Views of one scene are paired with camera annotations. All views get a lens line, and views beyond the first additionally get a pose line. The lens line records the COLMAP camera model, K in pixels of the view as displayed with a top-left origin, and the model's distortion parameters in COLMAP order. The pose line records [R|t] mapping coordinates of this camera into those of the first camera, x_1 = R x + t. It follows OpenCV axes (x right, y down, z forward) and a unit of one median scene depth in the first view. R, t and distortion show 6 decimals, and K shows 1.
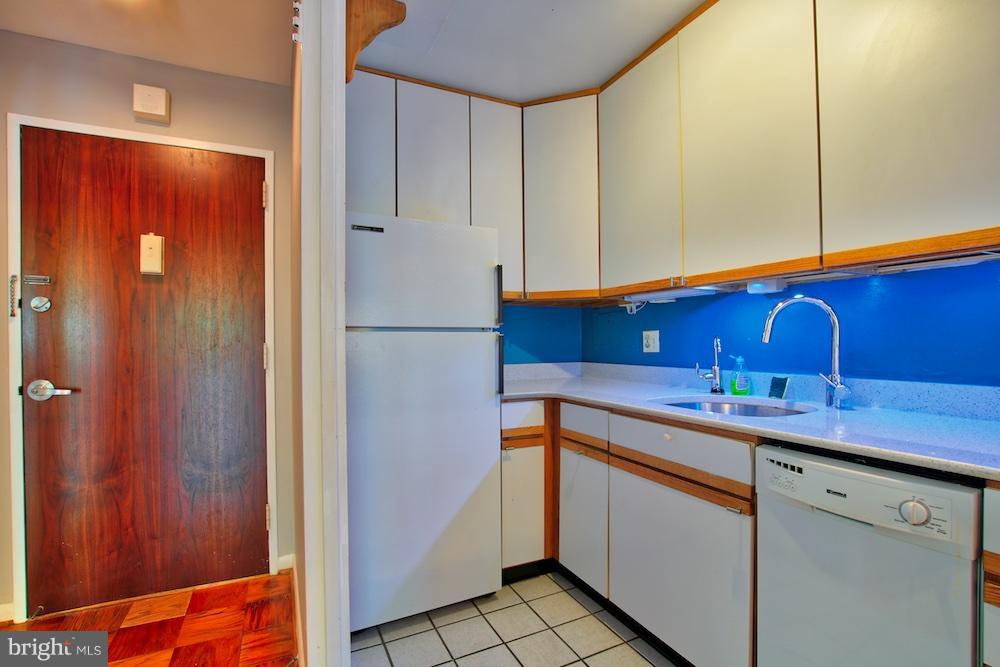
lens RADIAL K [[458.4, 0, 488.3], [0, 458.4, 336.8], [0, 0, 1]] dist [-0.037337, 0.003430]
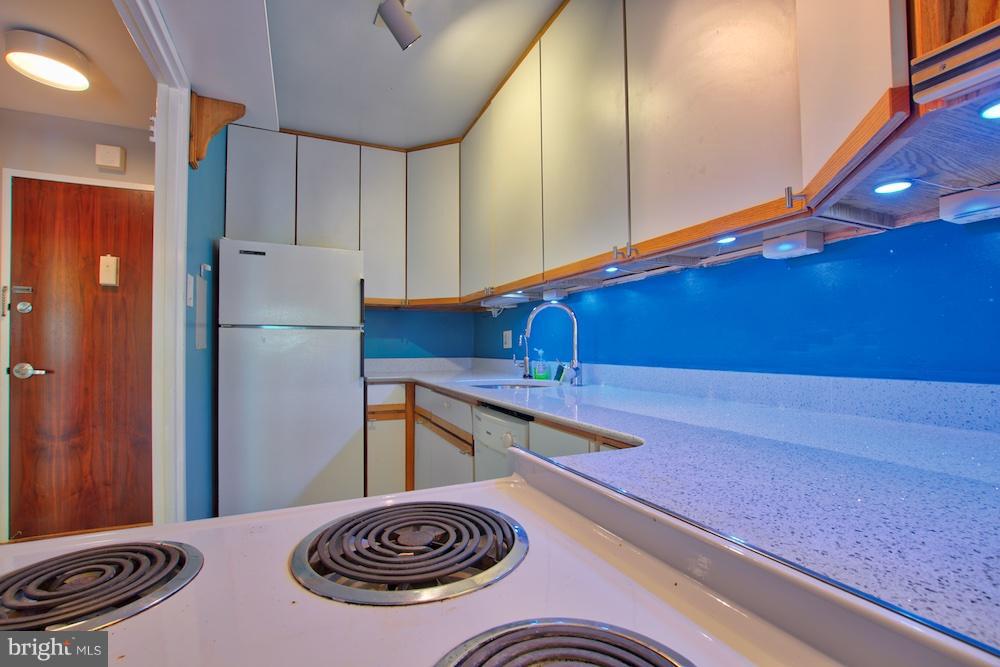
lens RADIAL K [[458.4, 0, 513.8], [0, 458.4, 338.1], [0, 0, 1]] dist [-0.037337, 0.003430]
pose [[0.999712, 0.005349, -0.023401, 0.495228], [-0.005674, 0.999889, -0.013812, 0.029117], [0.023324, 0.013941, 0.999631, -0.297818]]
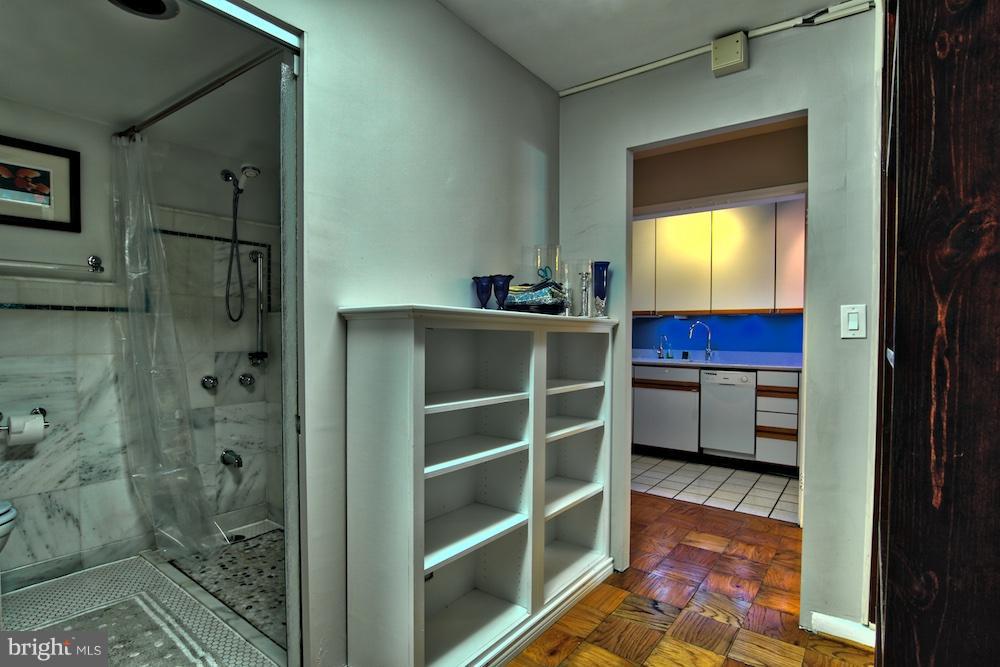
lens RADIAL K [[497.5, 0, 496.4], [0, 497.5, 337.5], [0, 0, 1]] dist [-0.029060, 0.002015]
pose [[0.877707, 0.002297, 0.479192, -1.579855], [-0.008099, 0.999917, 0.010040, -0.010881], [-0.479129, -0.012693, 0.877653, -0.933853]]
